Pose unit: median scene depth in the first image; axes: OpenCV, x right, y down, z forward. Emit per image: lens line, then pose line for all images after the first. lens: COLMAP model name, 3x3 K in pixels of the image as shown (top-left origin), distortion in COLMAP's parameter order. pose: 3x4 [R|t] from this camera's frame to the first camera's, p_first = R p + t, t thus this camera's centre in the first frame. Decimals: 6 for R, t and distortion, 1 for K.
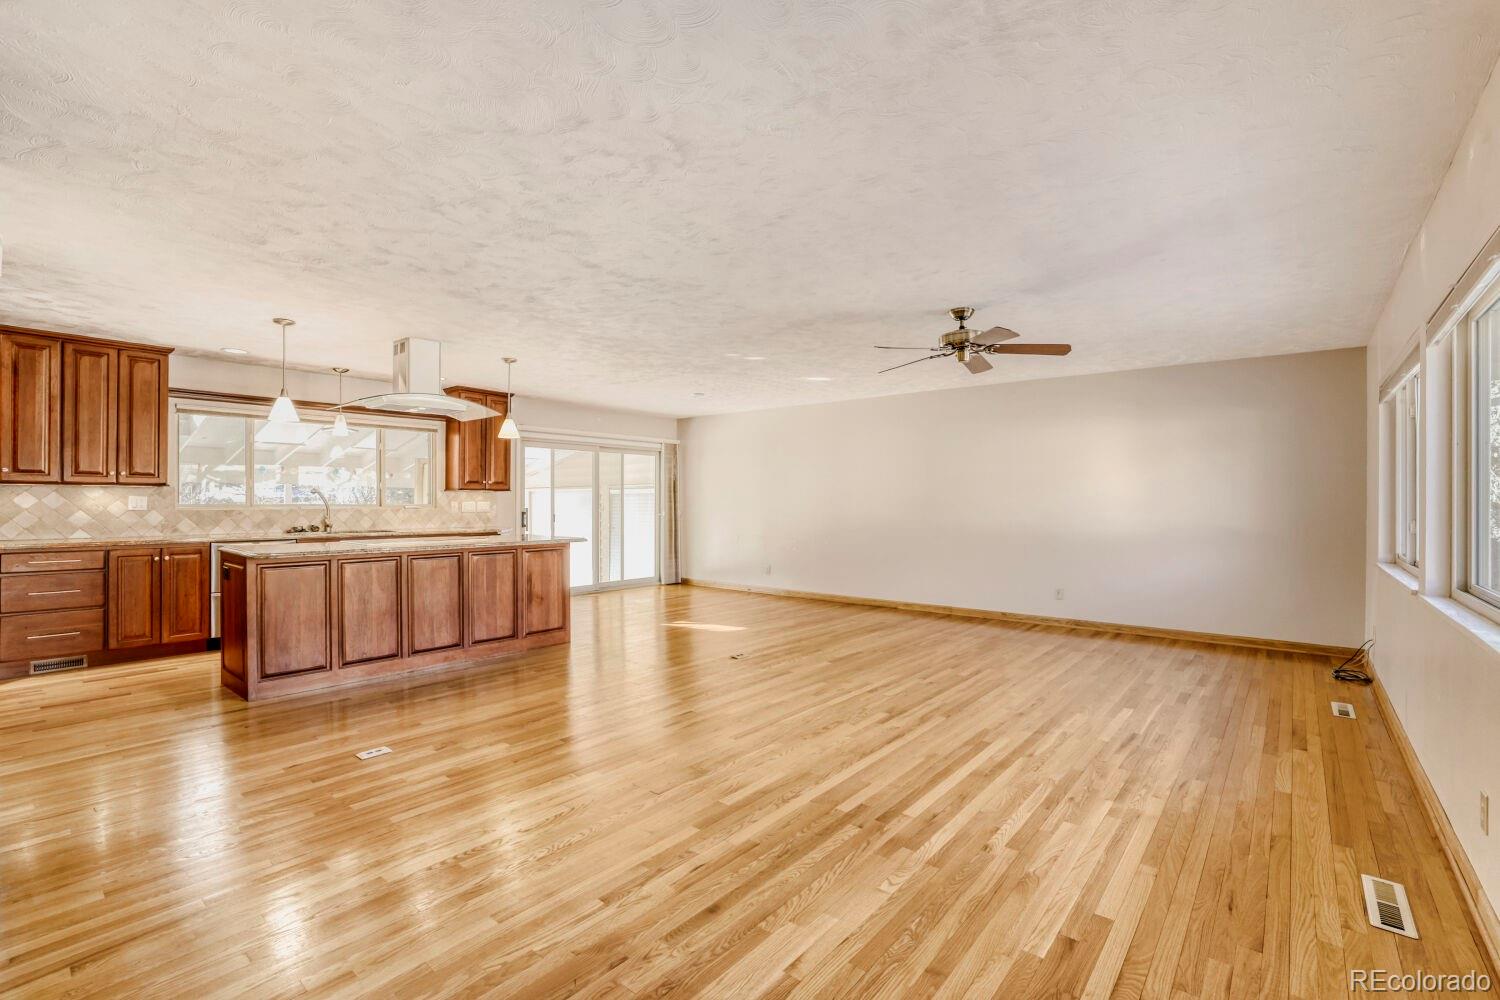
lens RADIAL K [[684.9, 0, 764.2], [0, 684.9, 502.1], [0, 0, 1]] dist [-0.049853, 0.015652]
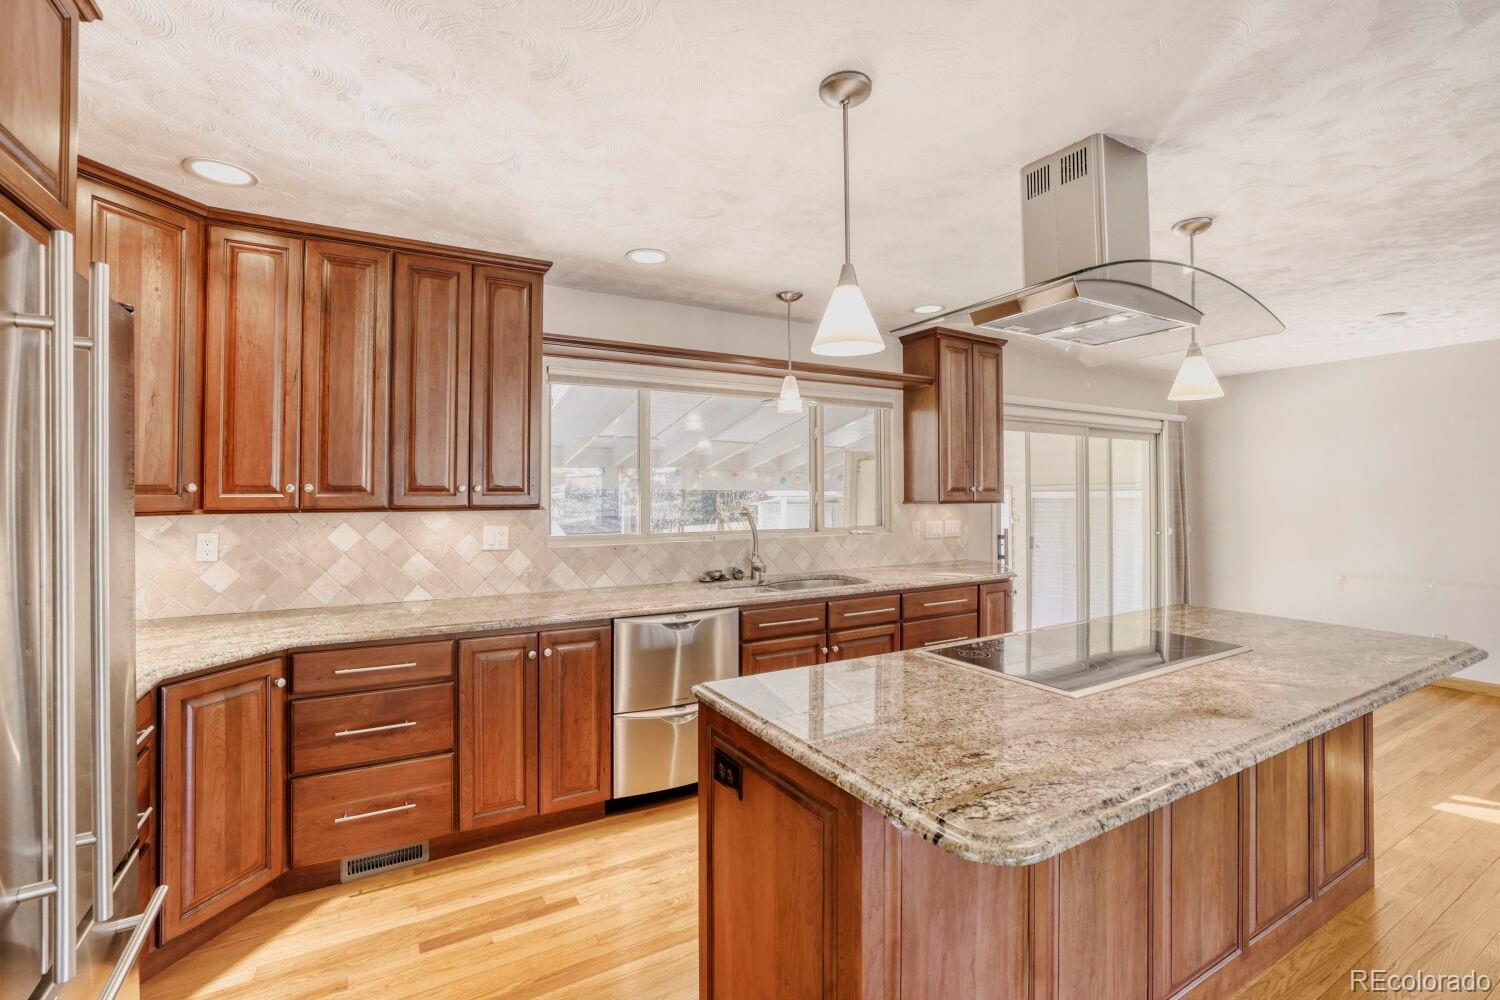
lens RADIAL K [[701.7, 0, 754.0], [0, 701.7, 481.2], [0, 0, 1]] dist [-0.047290, 0.000322]
pose [[0.934075, -0.010680, -0.356916, -0.547050], [0.004102, 0.999808, -0.019182, -0.037590], [0.357052, 0.016454, 0.933940, 0.540618]]
